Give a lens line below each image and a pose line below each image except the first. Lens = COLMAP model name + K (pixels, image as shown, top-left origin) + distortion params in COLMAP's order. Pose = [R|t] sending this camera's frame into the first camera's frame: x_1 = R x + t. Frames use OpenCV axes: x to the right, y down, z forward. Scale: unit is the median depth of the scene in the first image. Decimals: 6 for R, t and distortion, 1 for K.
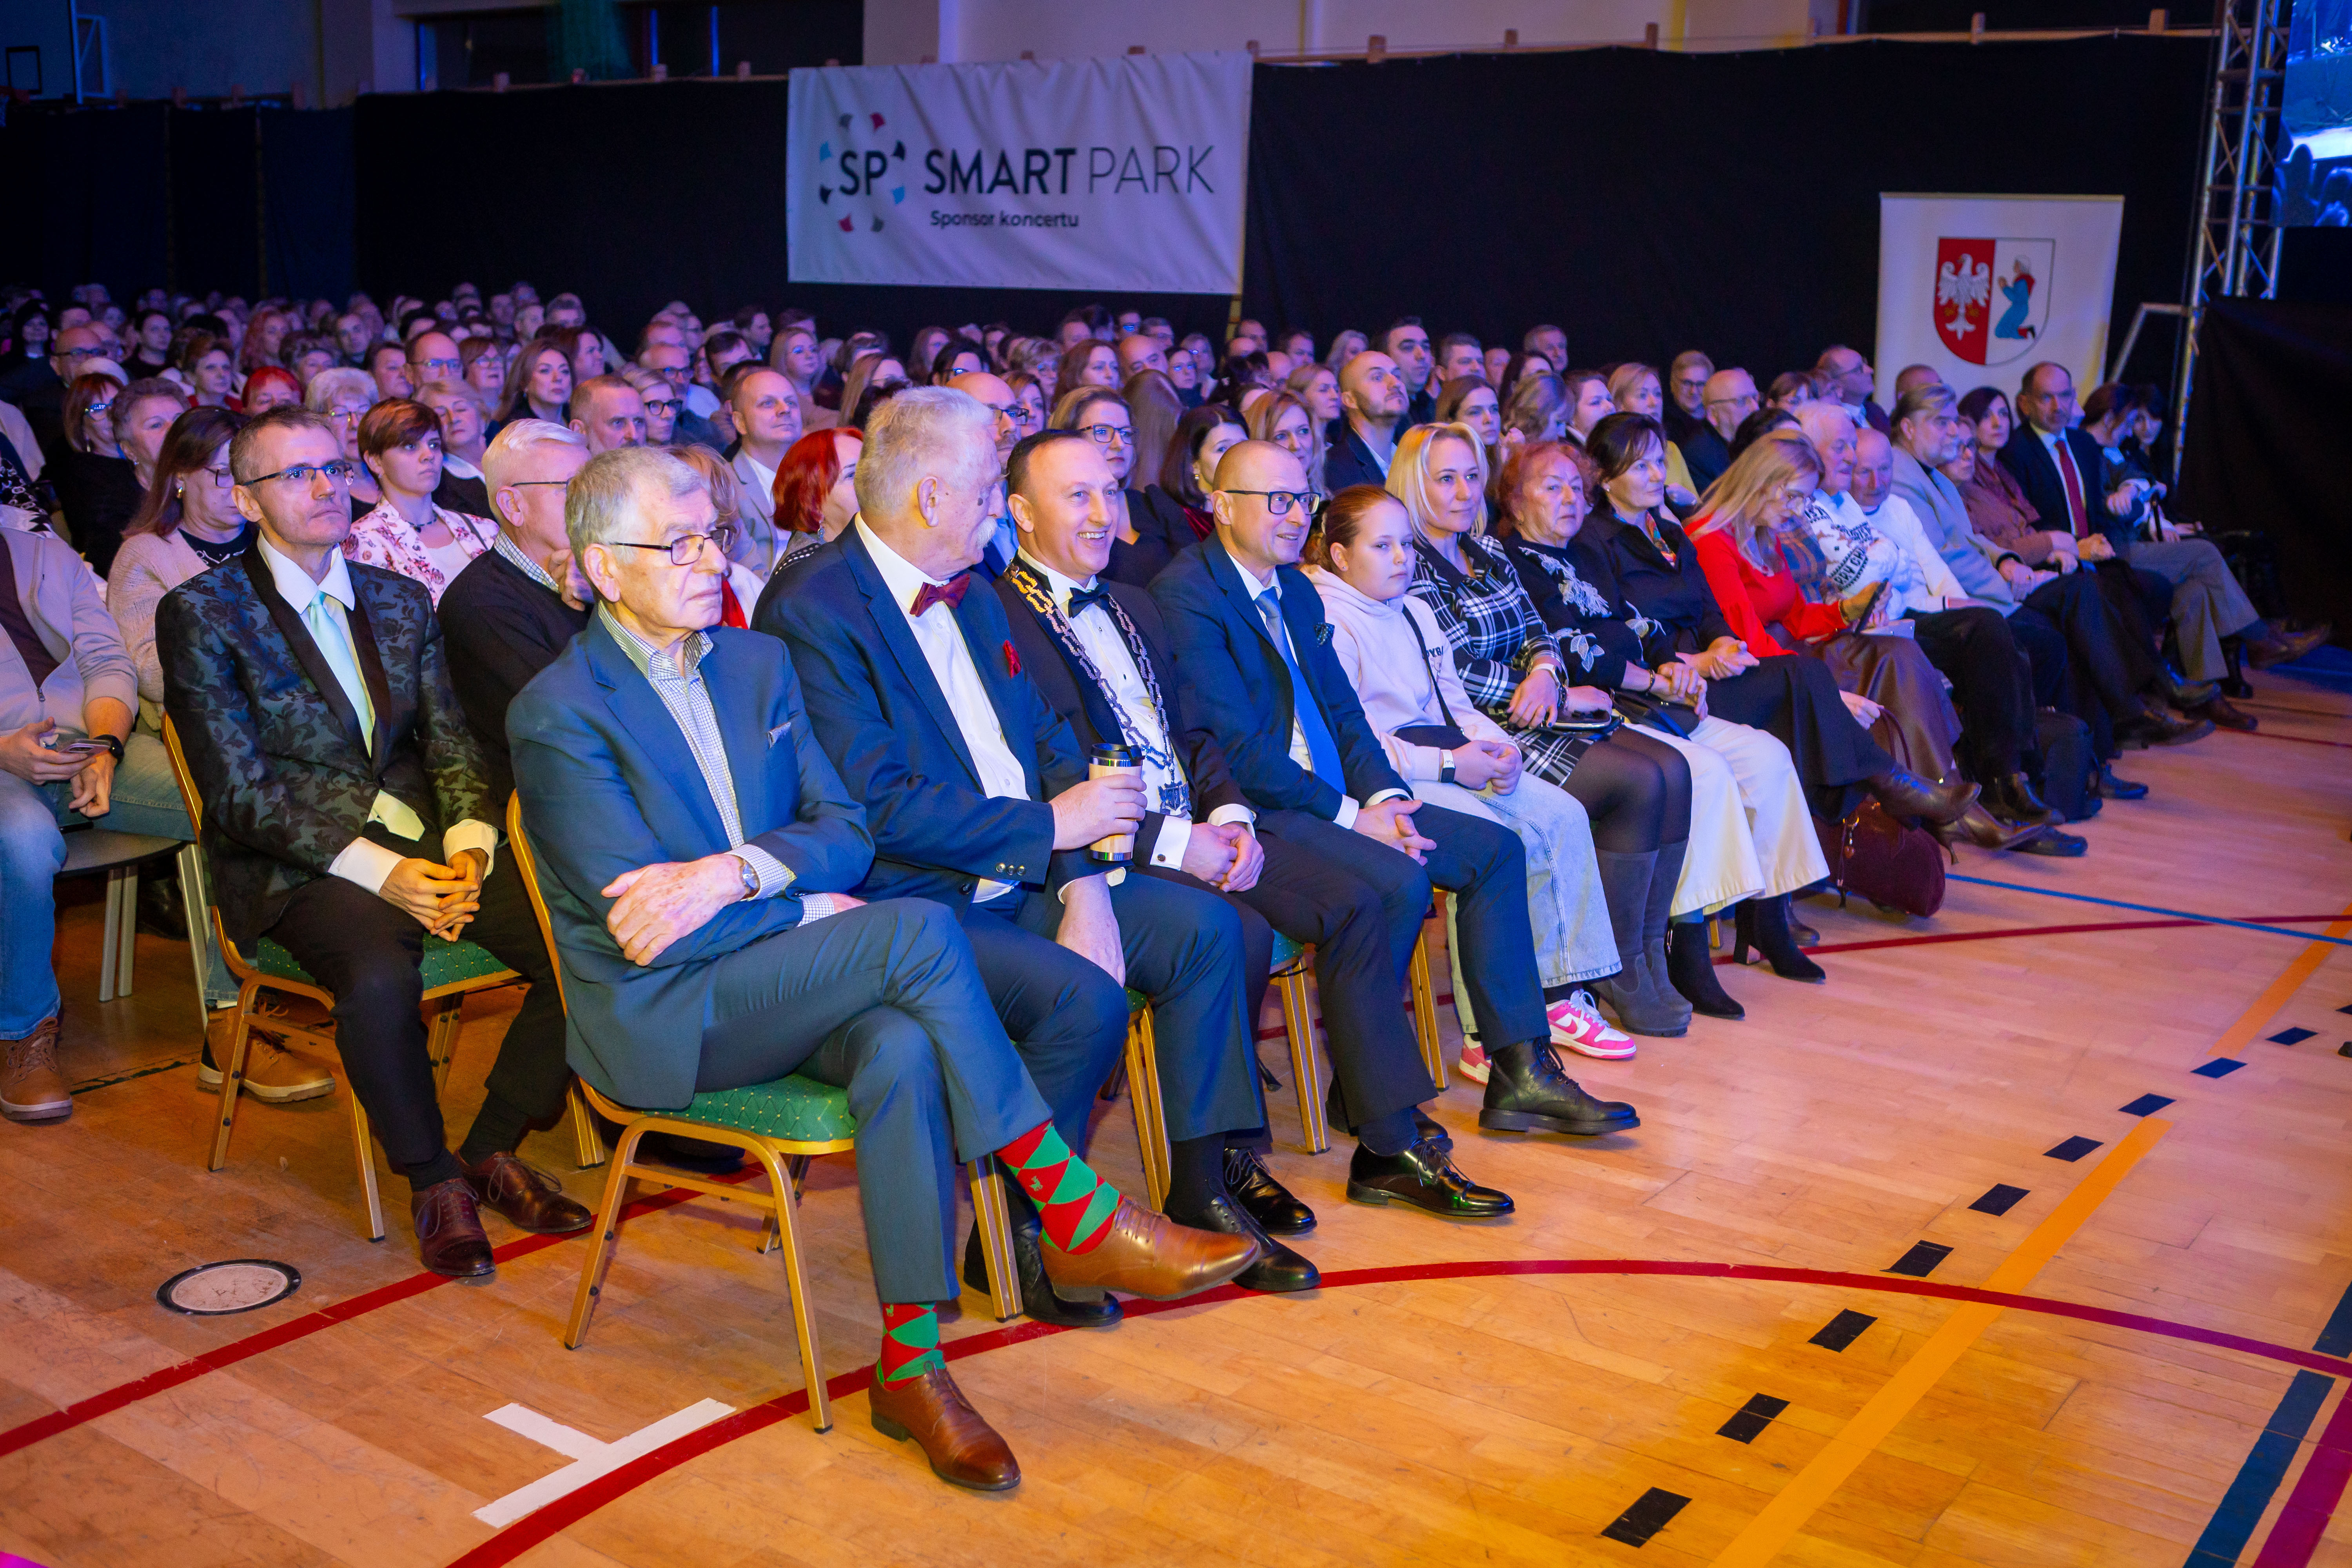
lens RADIAL K [[2419.3, 0, 1176.0], [0, 2419.3, 784.0], [0, 0, 1]] dist [-0.037081, 0.009367]
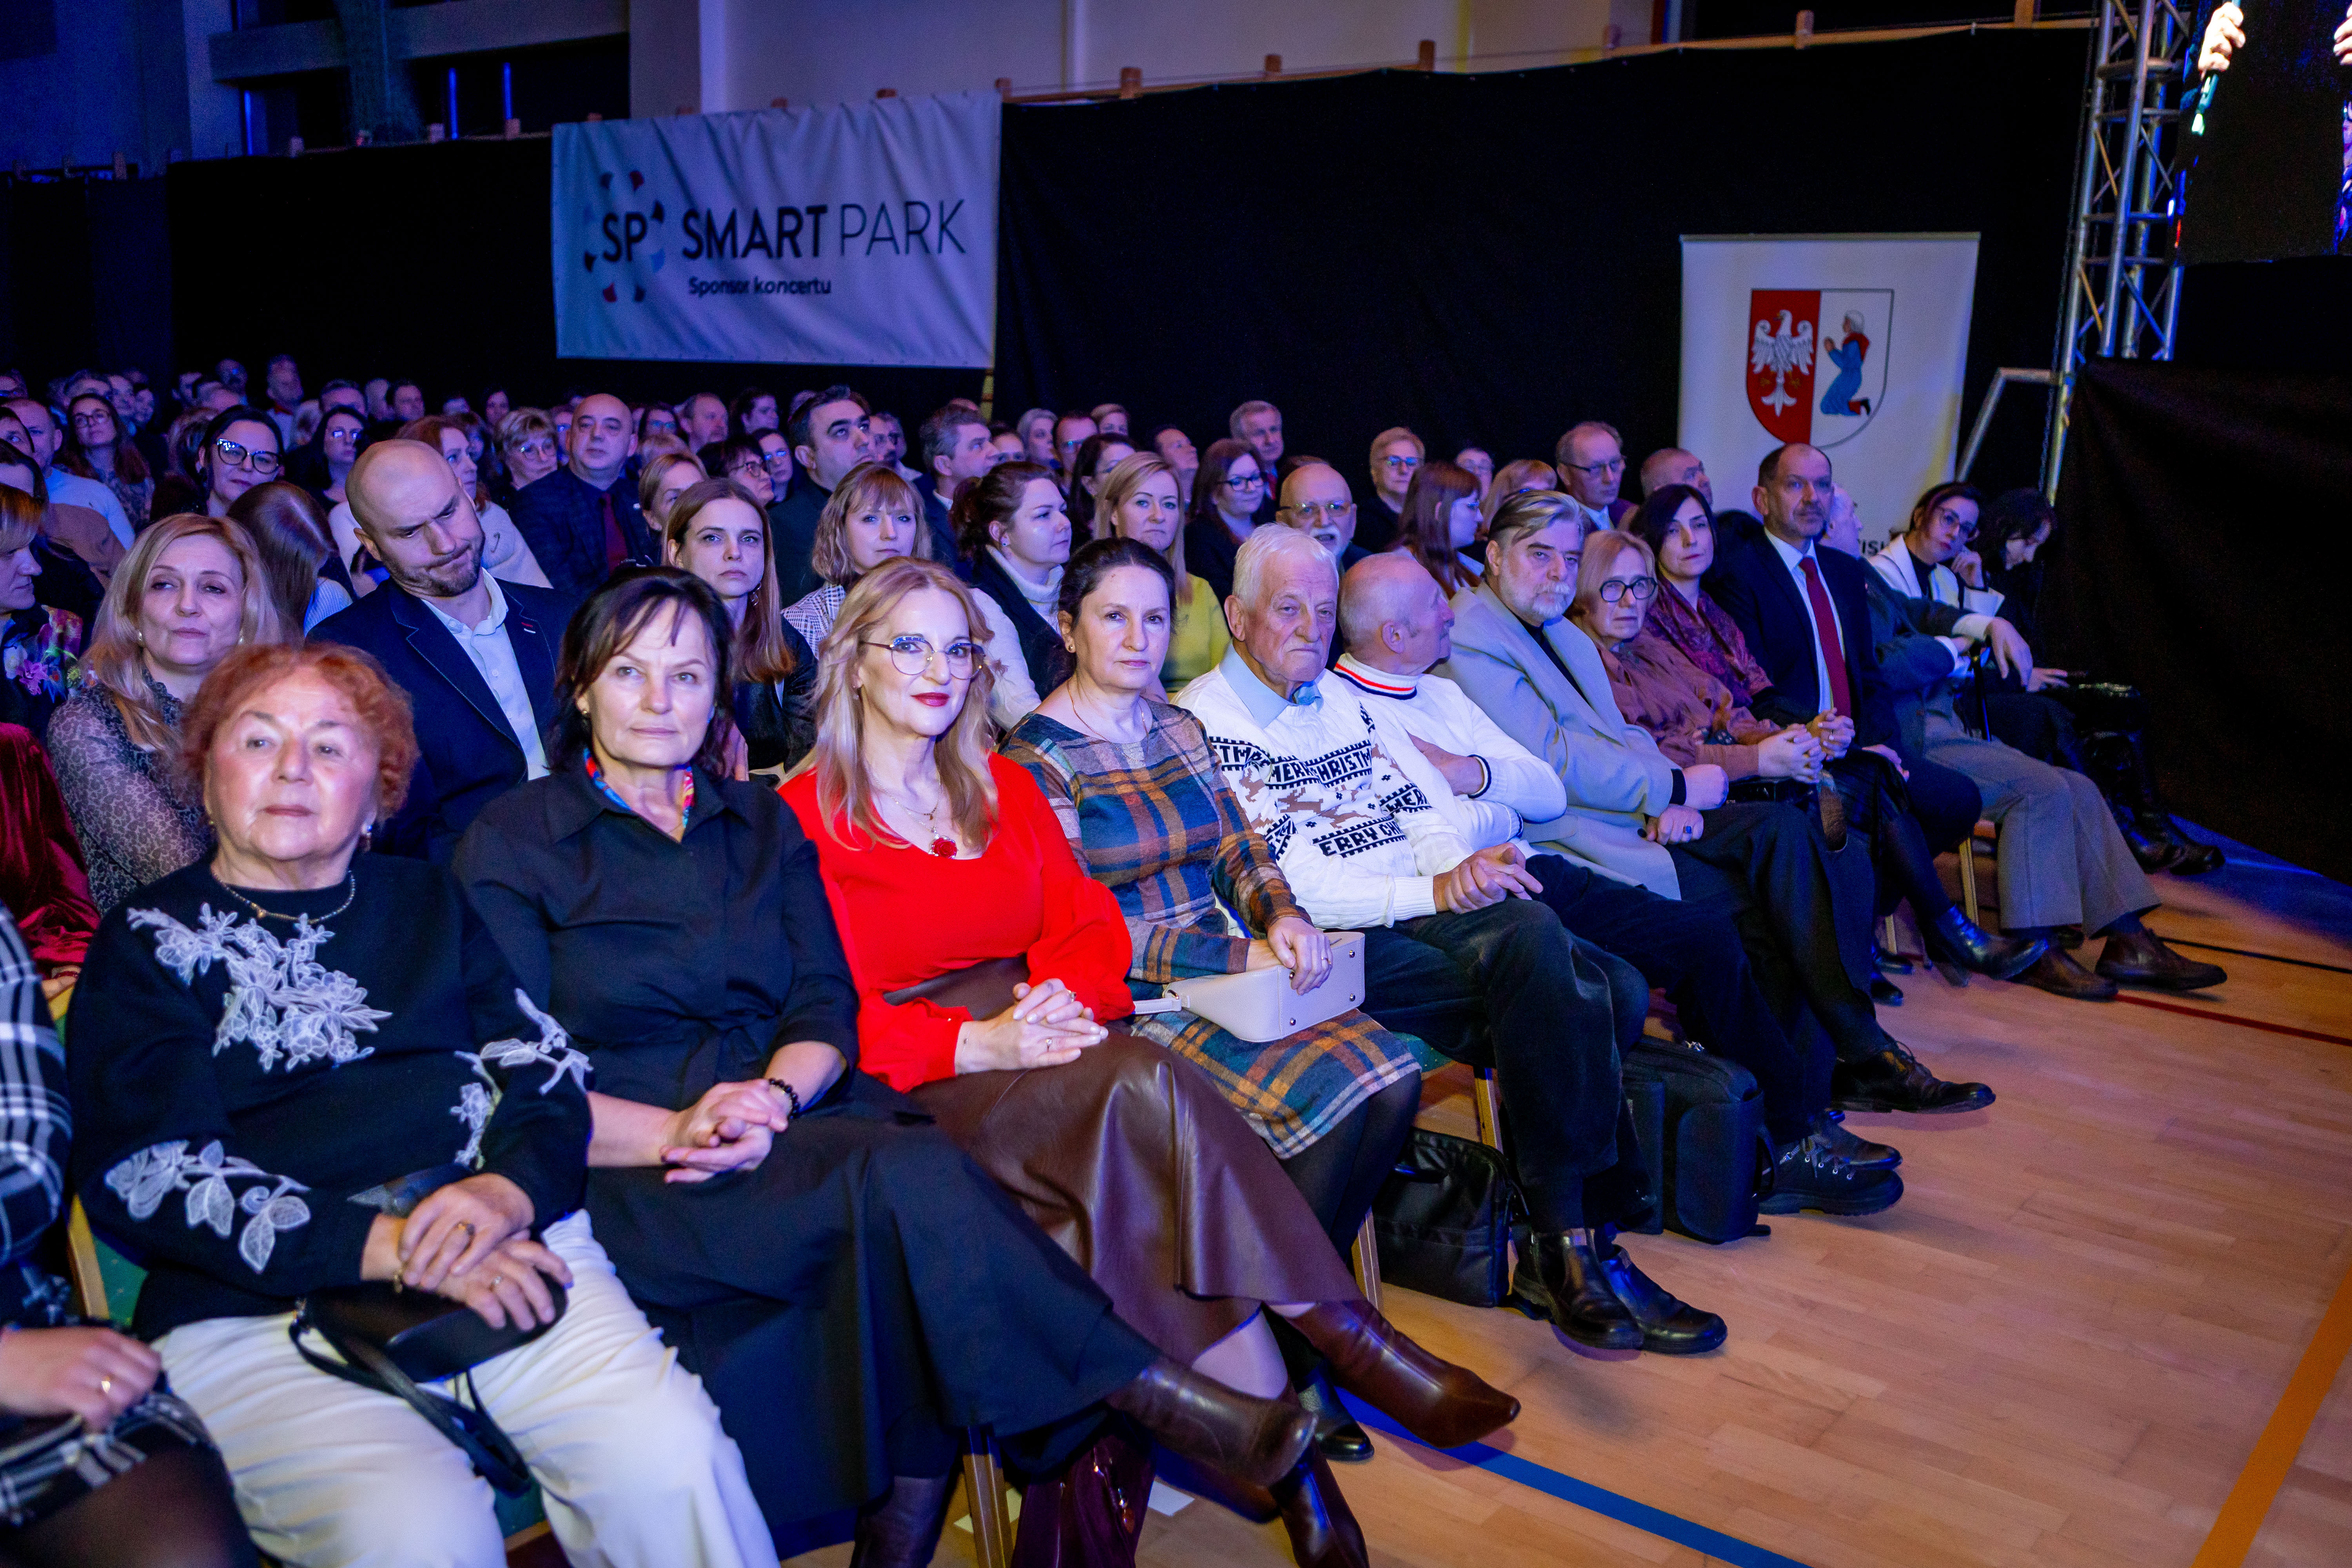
lens RADIAL K [[2116.9, 0, 1176.0], [0, 2116.9, 784.0], [0, 0, 1]] dist [0.002094, -0.003746]
pose [[0.999257, 0.003232, -0.038410, 0.124616], [-0.003566, 0.999956, -0.008641, -0.044694], [0.038380, 0.008771, 0.999225, 0.233201]]
